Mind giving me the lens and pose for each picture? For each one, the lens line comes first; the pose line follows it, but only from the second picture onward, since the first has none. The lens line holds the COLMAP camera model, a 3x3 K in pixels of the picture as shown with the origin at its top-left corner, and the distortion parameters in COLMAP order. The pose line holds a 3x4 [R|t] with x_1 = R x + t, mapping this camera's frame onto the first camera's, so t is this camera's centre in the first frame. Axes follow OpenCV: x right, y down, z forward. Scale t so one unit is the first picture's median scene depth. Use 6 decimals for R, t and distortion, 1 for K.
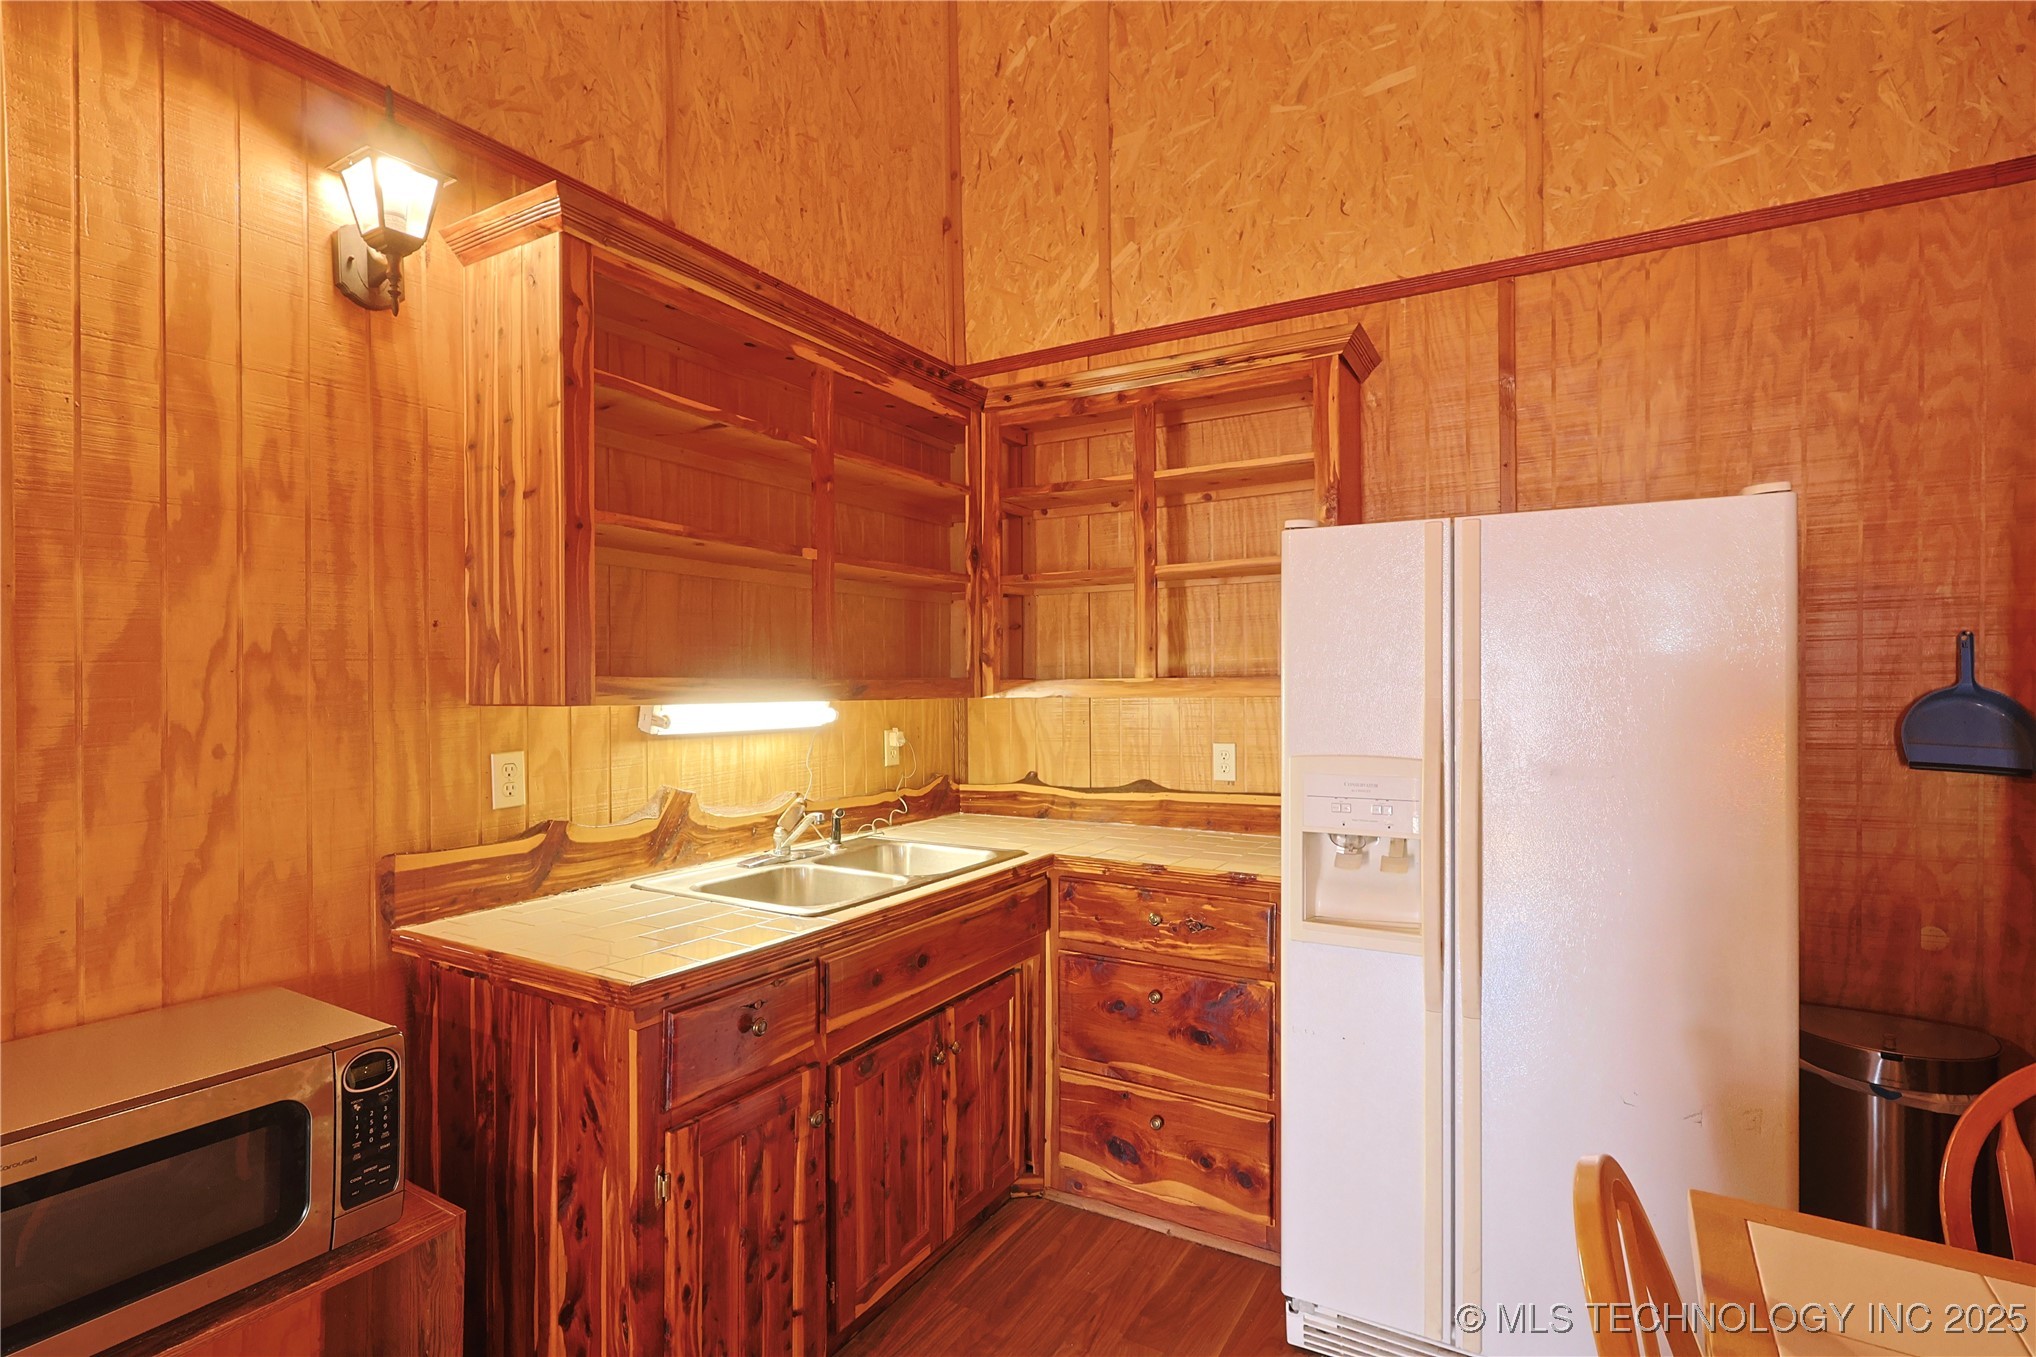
lens RADIAL K [[998.5, 0, 1018.0], [0, 998.5, 678.5], [0, 0, 1]] dist [-0.002329, -0.000450]
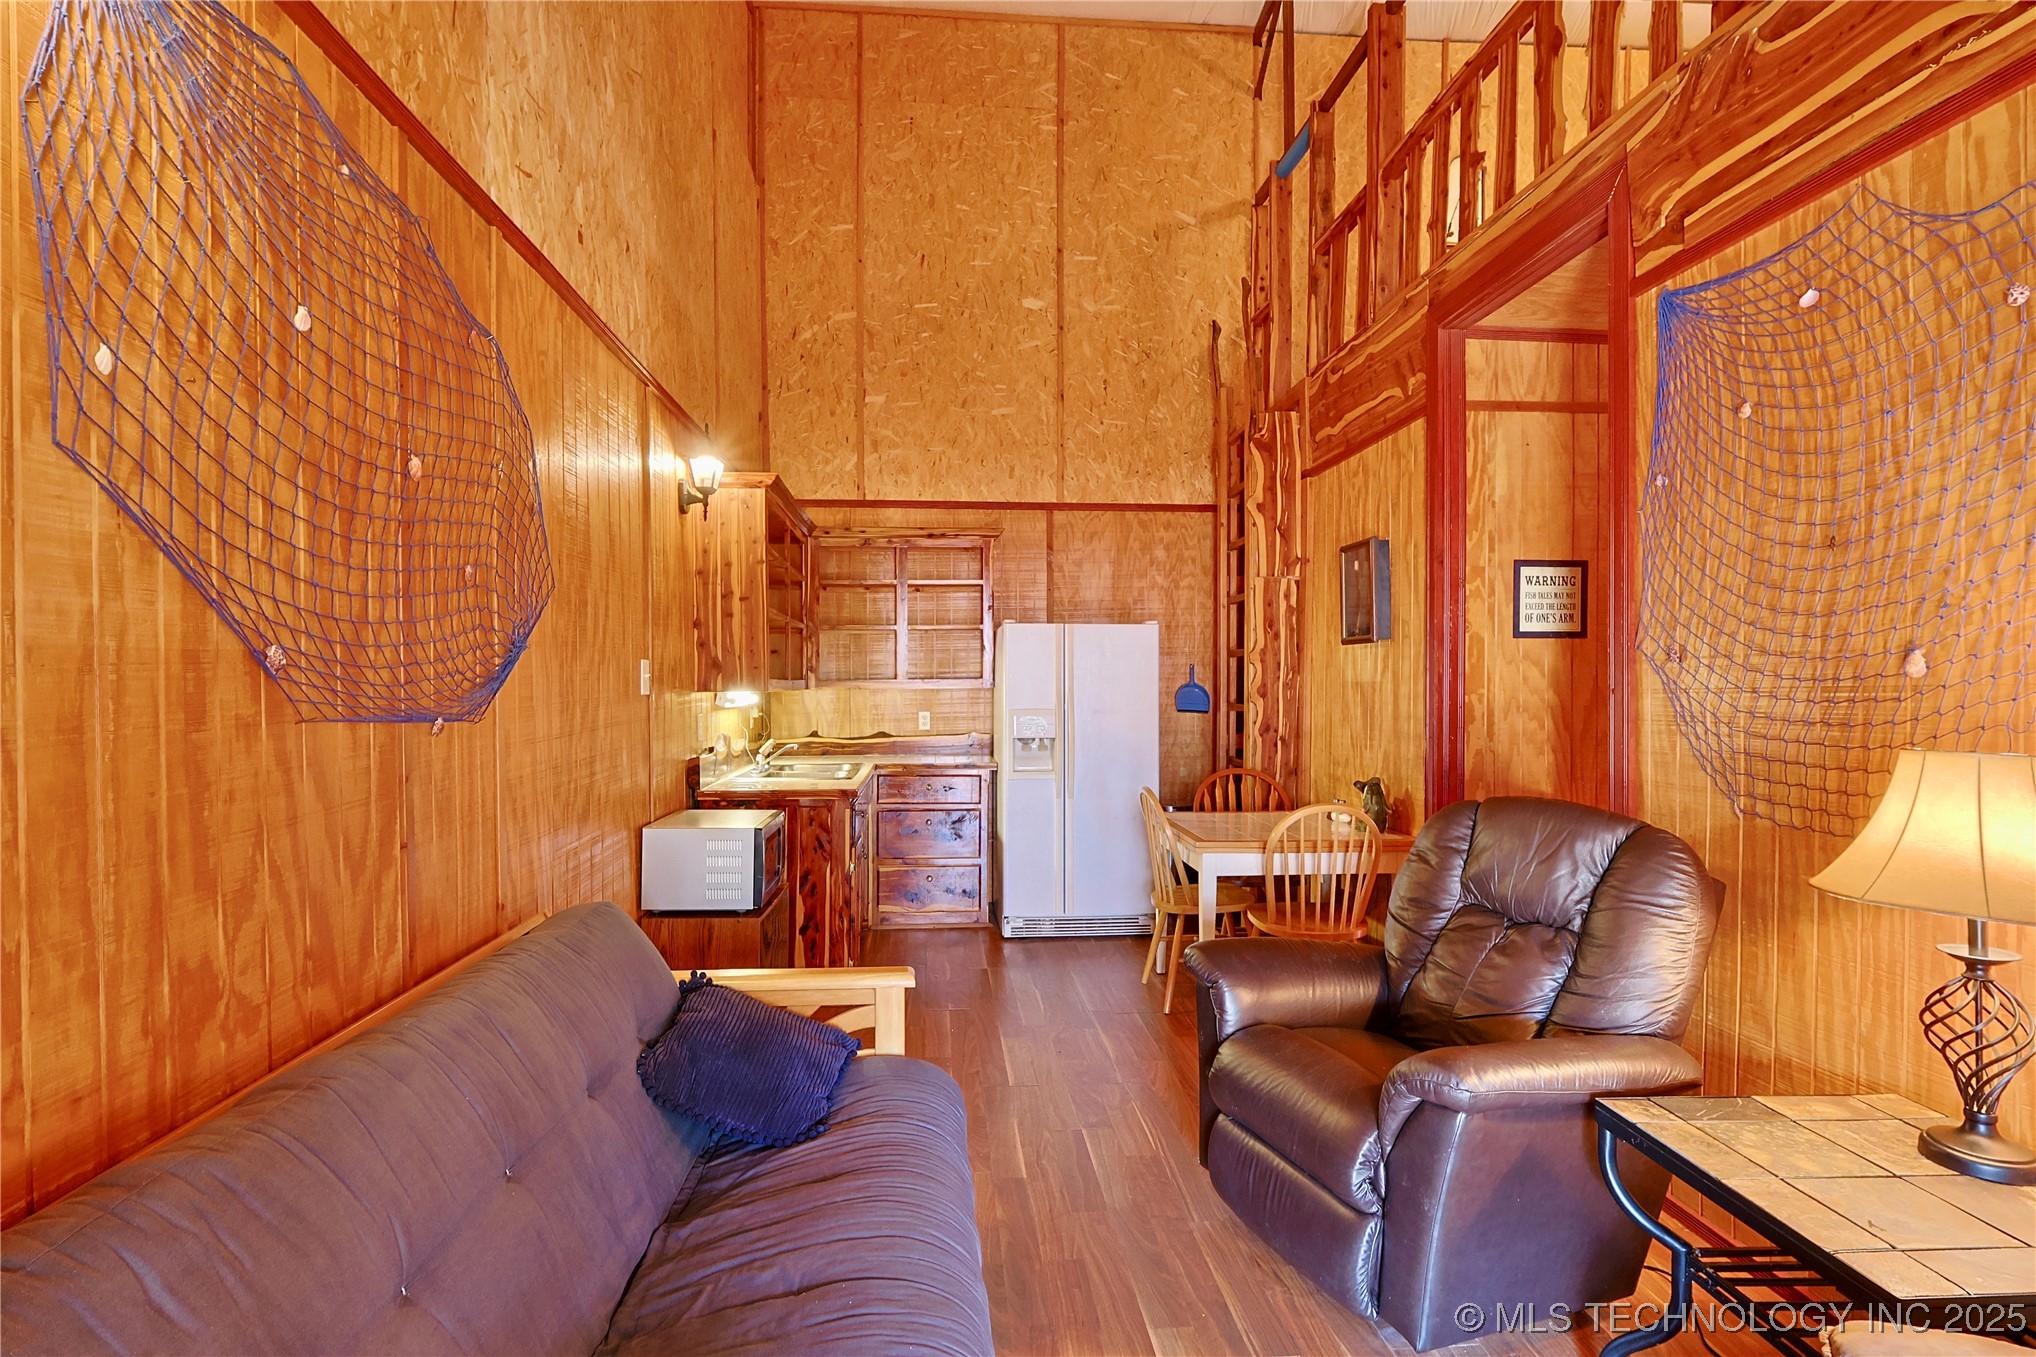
lens RADIAL K [[998.5, 0, 1018.0], [0, 998.5, 678.5], [0, 0, 1]] dist [-0.002329, -0.000450]
pose [[0.815504, 0.002475, 0.578746, -0.957528], [-0.003573, 0.999993, 0.000759, -0.005013], [-0.578740, -0.002687, 0.815507, -0.902730]]
